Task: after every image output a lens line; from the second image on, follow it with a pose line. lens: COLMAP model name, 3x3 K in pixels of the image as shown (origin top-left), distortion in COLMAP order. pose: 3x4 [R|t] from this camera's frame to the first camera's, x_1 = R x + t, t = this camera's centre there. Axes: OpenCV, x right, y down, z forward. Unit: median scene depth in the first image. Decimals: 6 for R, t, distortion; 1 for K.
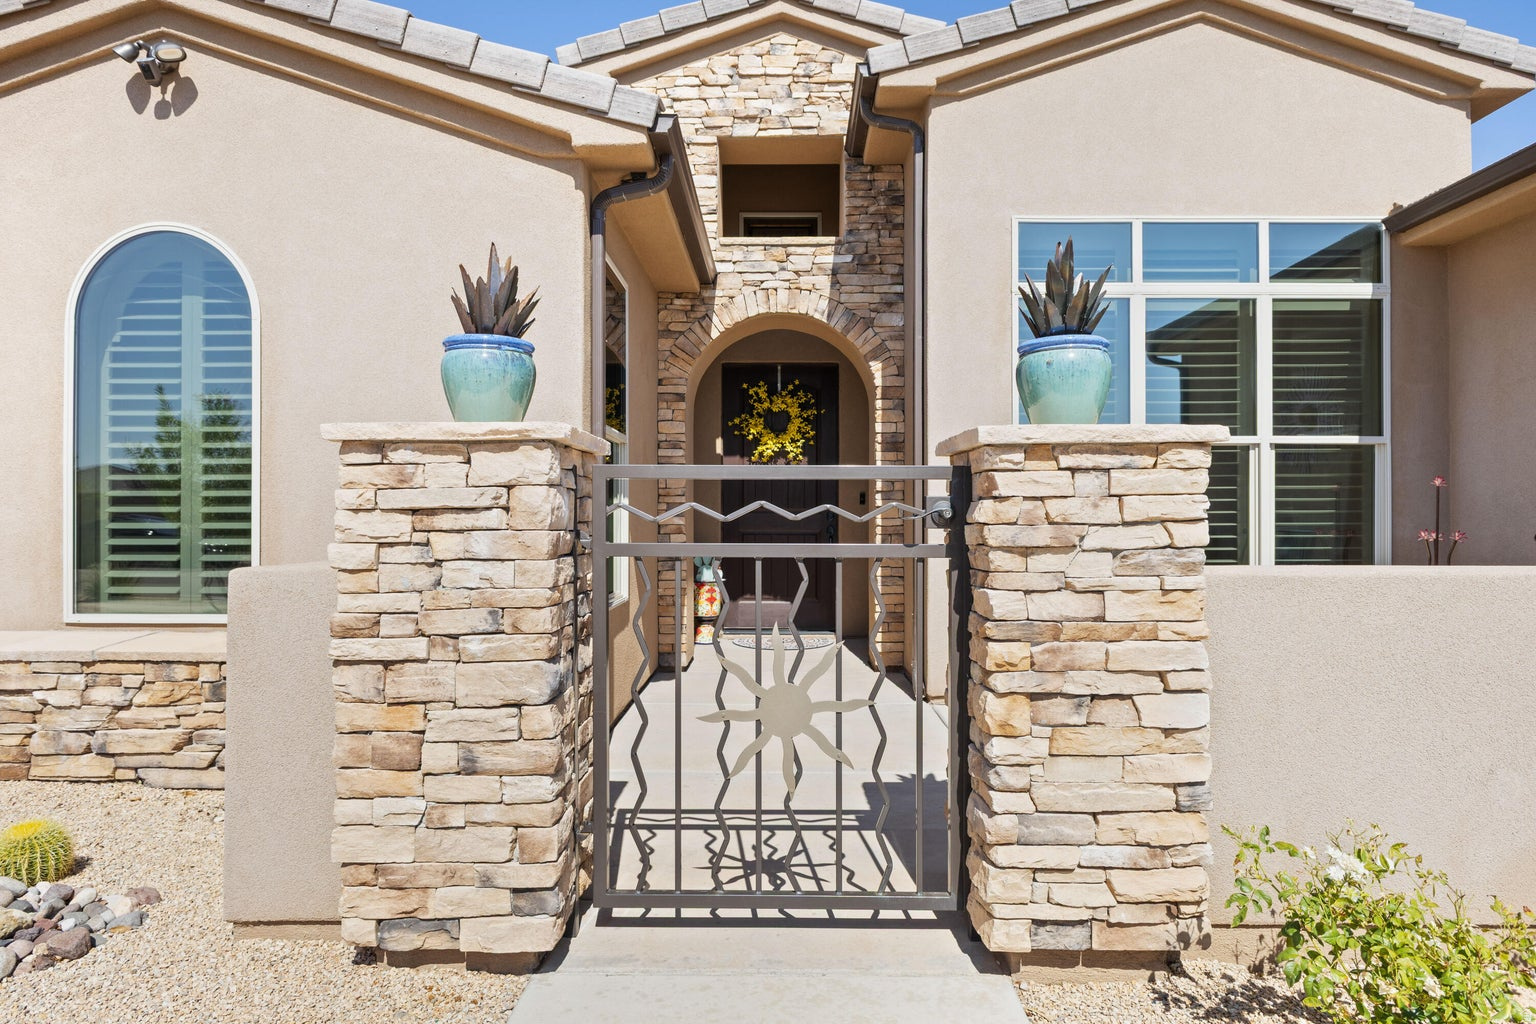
lens RADIAL K [[916.4, 0, 772.2], [0, 916.4, 508.8], [0, 0, 1]] dist [-0.006567, -0.001650]
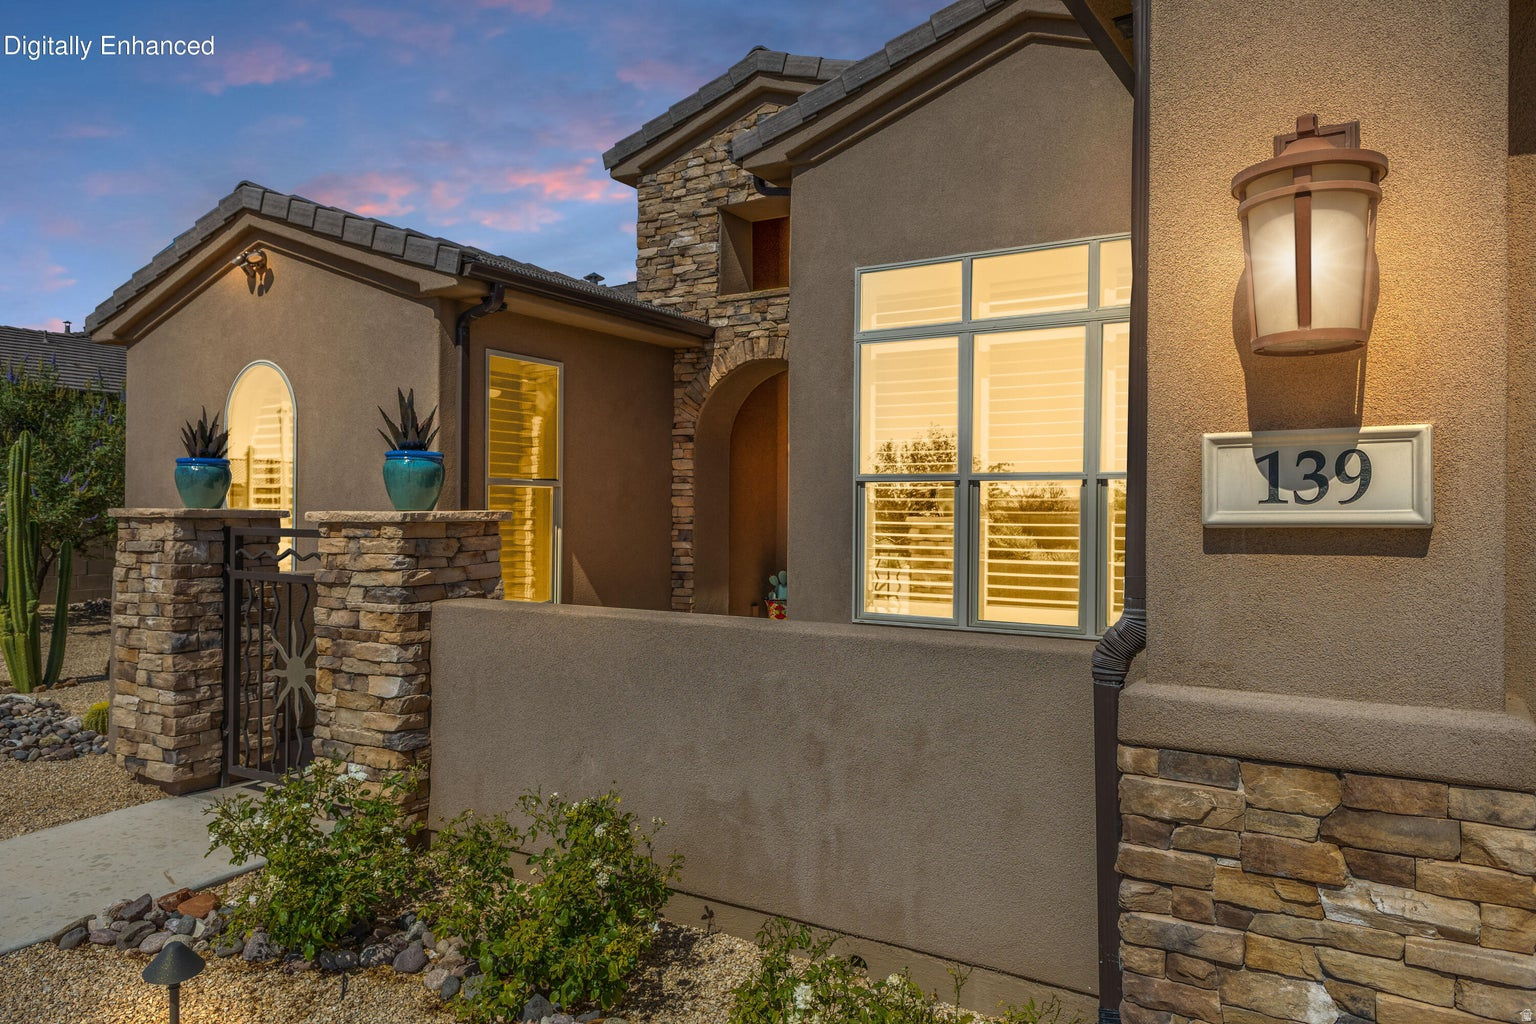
lens RADIAL K [[1058.0, 0, 766.4], [0, 1058.0, 513.0], [0, 0, 1]] dist [0.014030, 0.001695]
pose [[0.851715, 0.005669, -0.523975, 0.684754], [-0.003785, 0.999982, 0.004667, -0.034153], [0.523992, -0.001992, 0.851721, -0.086196]]
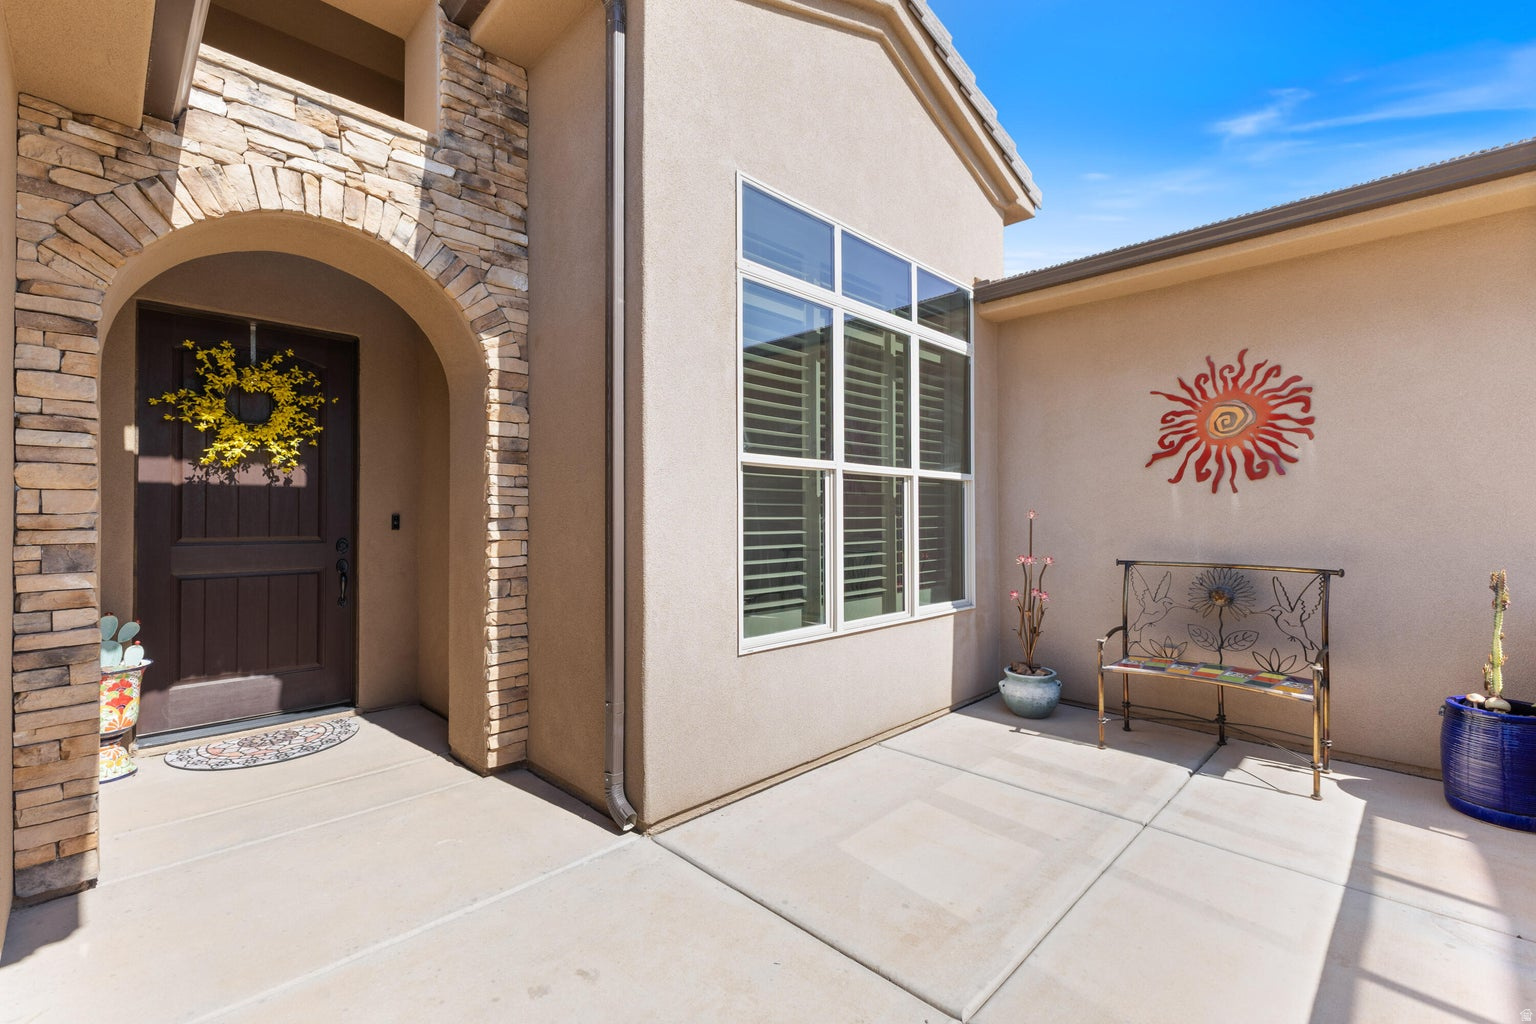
lens RADIAL K [[666.8, 0, 770.7], [0, 666.8, 511.3], [0, 0, 1]] dist [0.012013, -0.001904]
pose [[0.693694, 0.003923, 0.720259, -0.105324], [-0.002545, 0.999992, -0.002996, -0.023877], [-0.720265, 0.000245, 0.693699, 0.490089]]
